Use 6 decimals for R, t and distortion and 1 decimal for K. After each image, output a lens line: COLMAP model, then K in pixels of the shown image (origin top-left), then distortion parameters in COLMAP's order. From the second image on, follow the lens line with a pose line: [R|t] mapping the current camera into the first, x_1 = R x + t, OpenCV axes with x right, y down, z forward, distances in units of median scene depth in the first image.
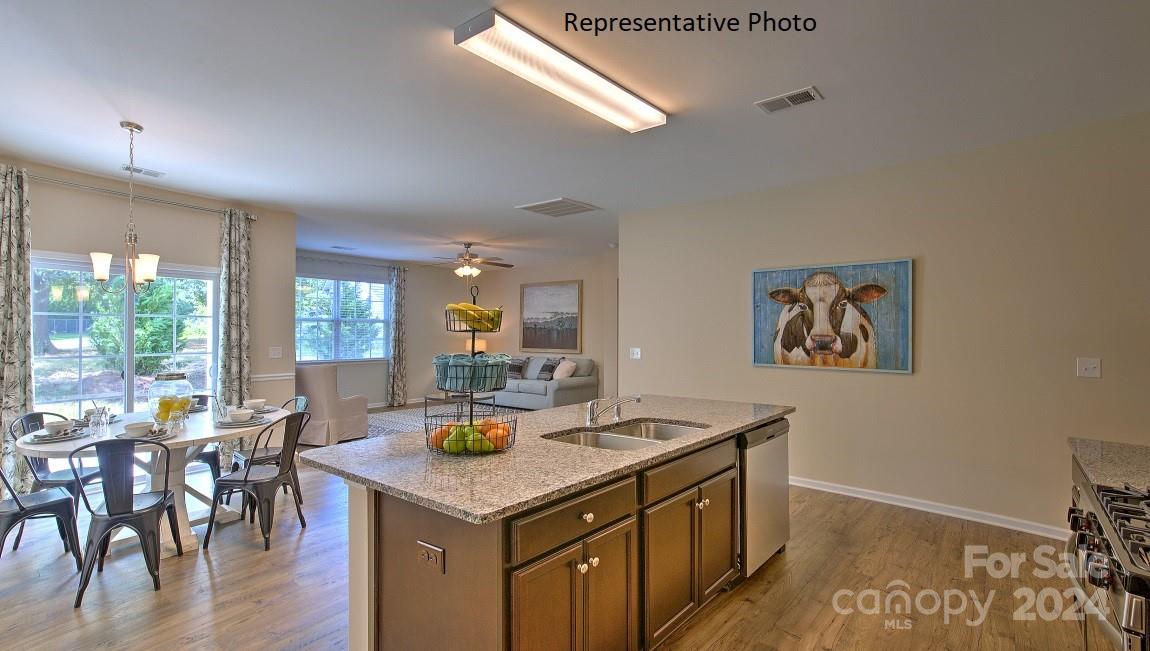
lens RADIAL K [[536.6, 0, 591.5], [0, 536.6, 326.6], [0, 0, 1]] dist [-0.025477, 0.006117]
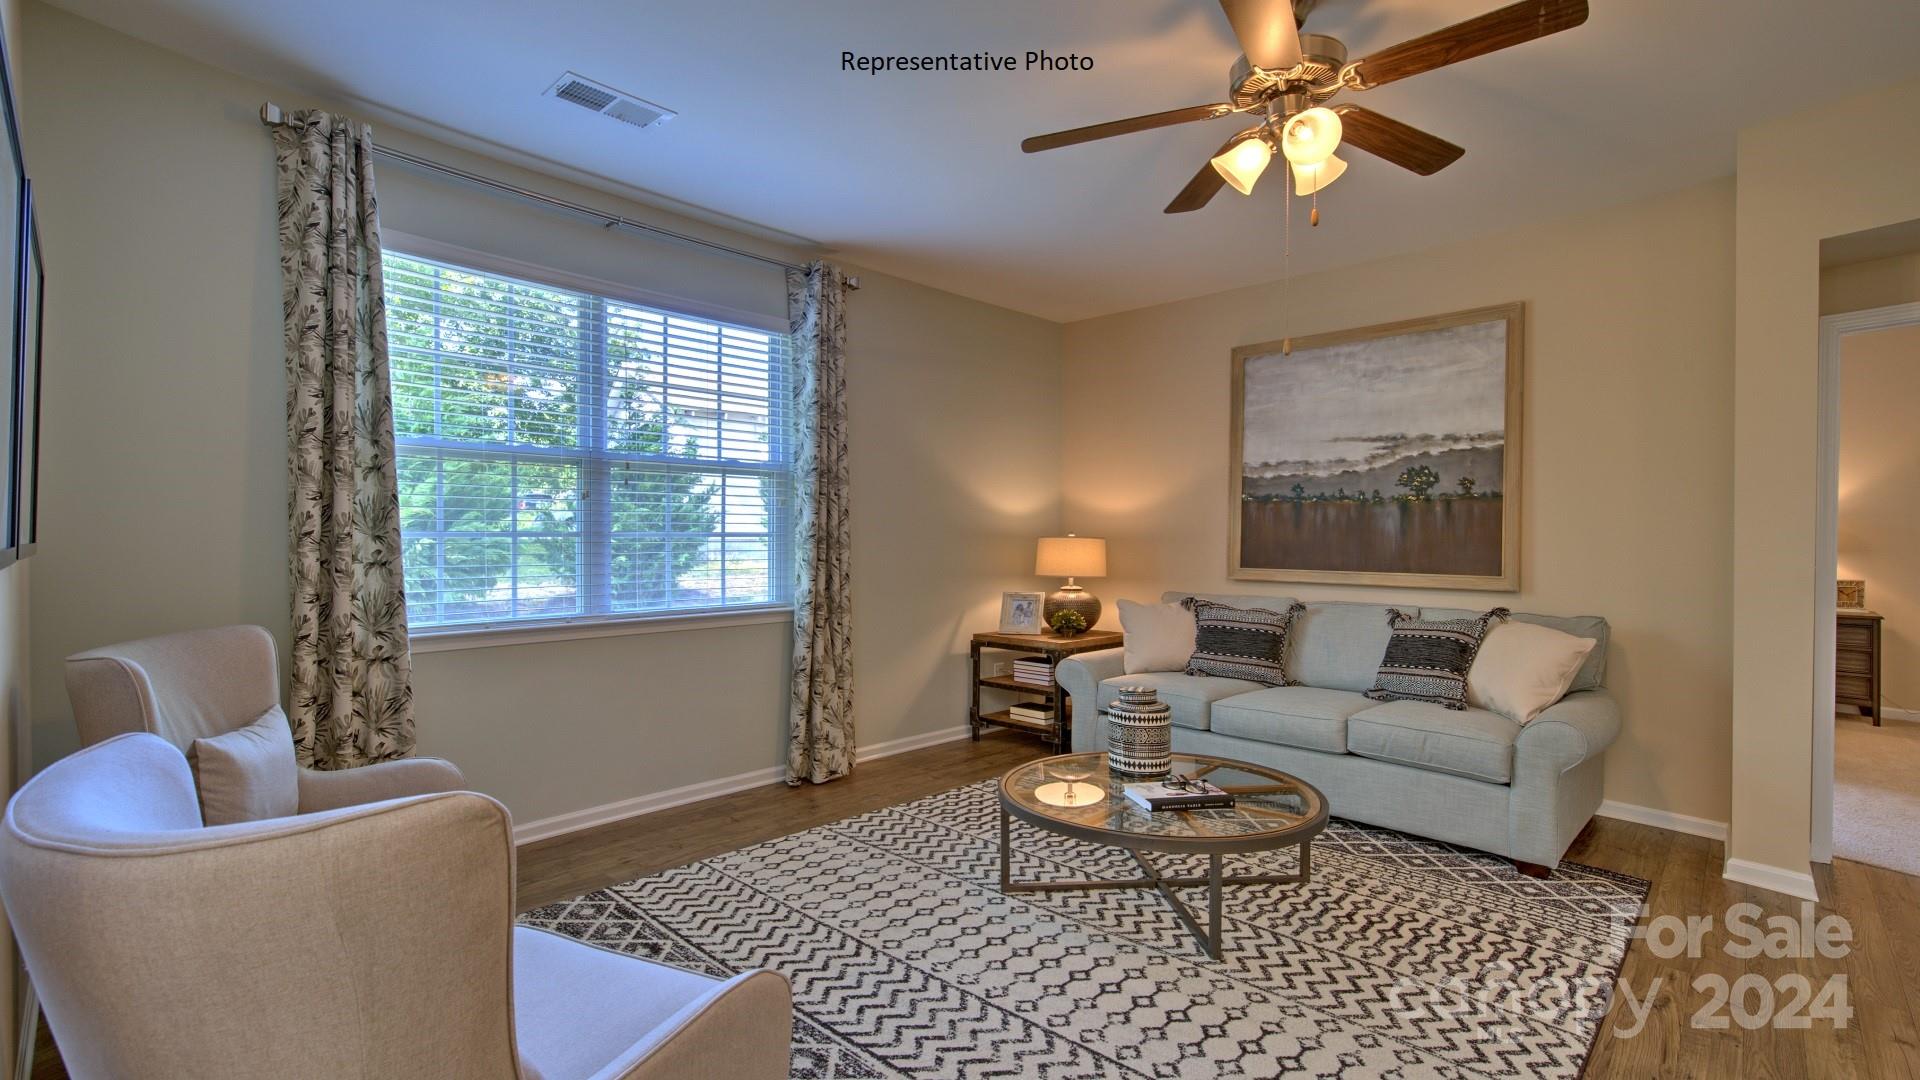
lens RADIAL K [[866.9, 0, 942.6], [0, 866.9, 539.4], [0, 0, 1]] dist [0.000304, 0.005318]
pose [[0.996767, 0.002616, -0.080298, -0.436821], [-0.001405, 0.999885, 0.015123, 0.031042], [0.080328, -0.014962, 0.996656, 0.969731]]
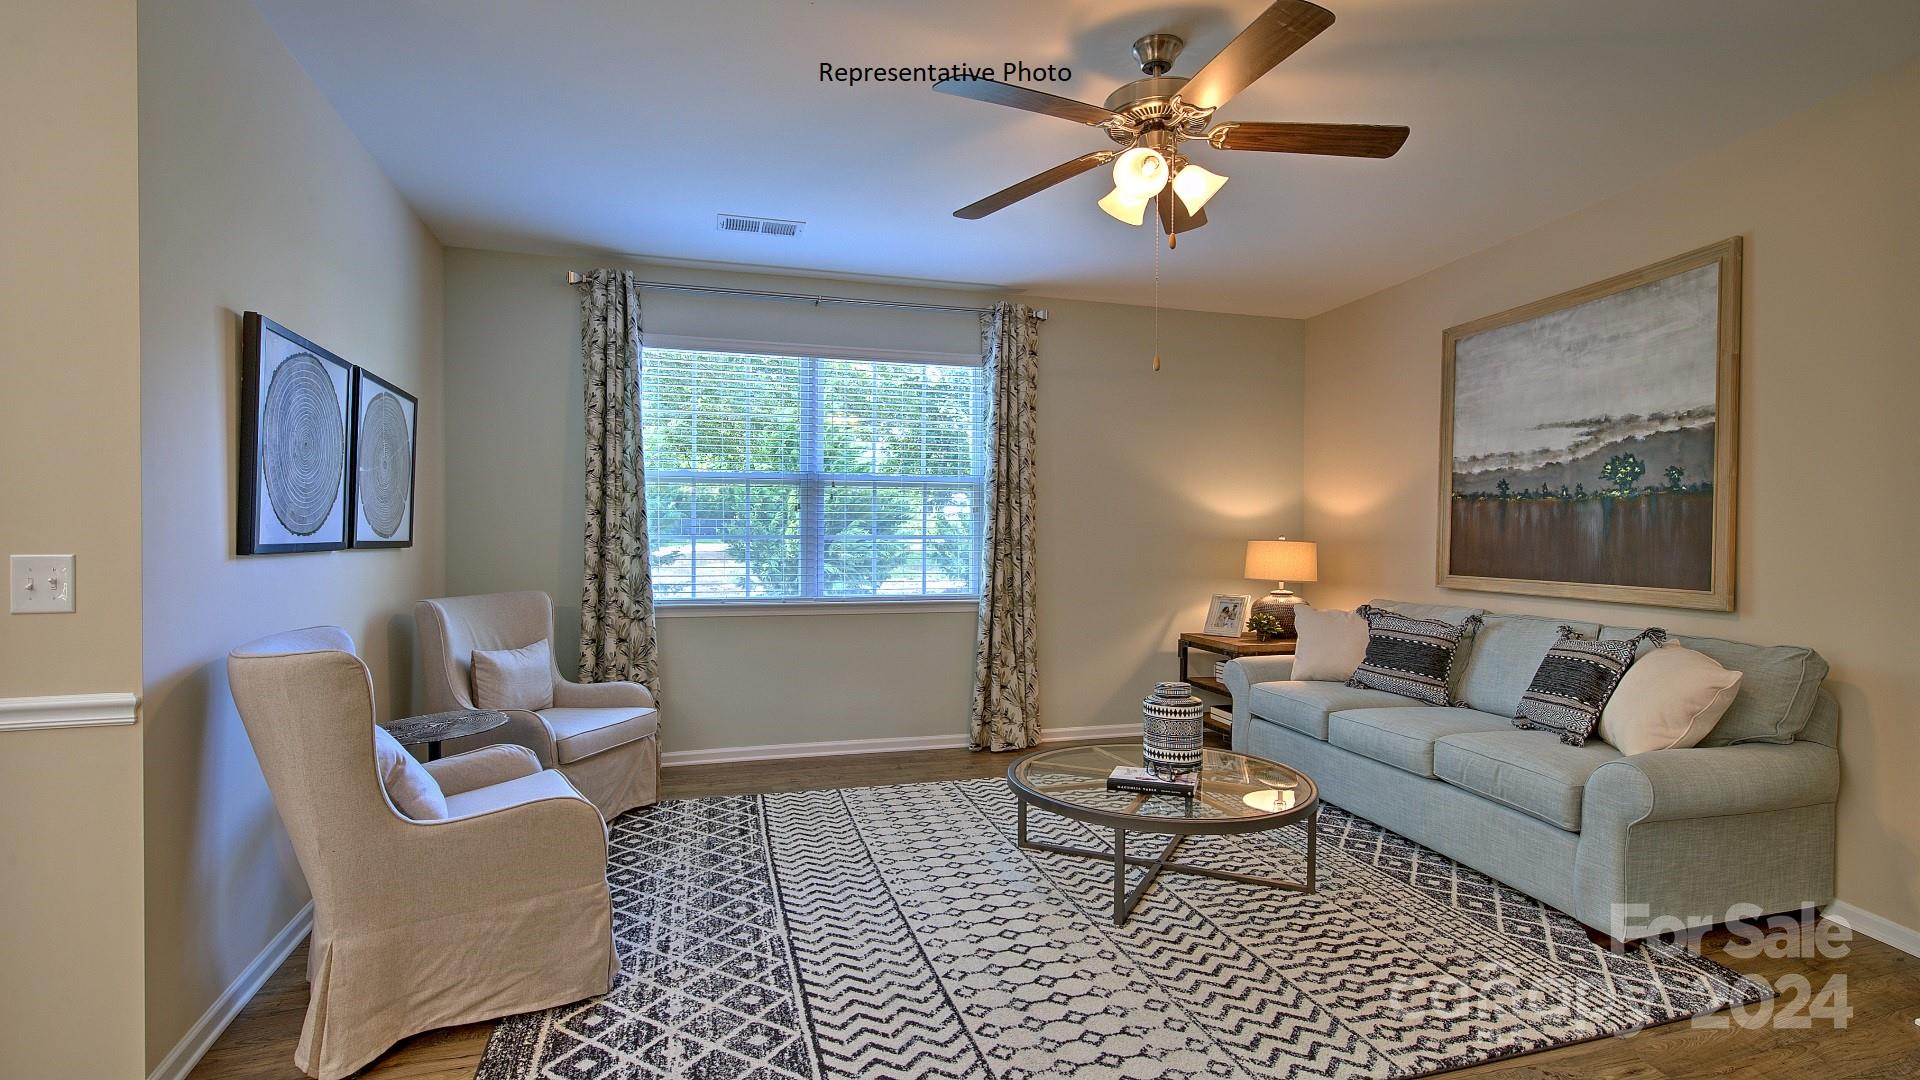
lens RADIAL K [[866.9, 0, 973.7], [0, 866.9, 536.7], [0, 0, 1]] dist [0.000304, 0.005318]
pose [[0.830670, 0.001908, -0.556762, -0.140202], [0.002902, 0.999966, 0.007757, 0.031021], [0.556758, -0.008059, 0.830636, 0.973976]]
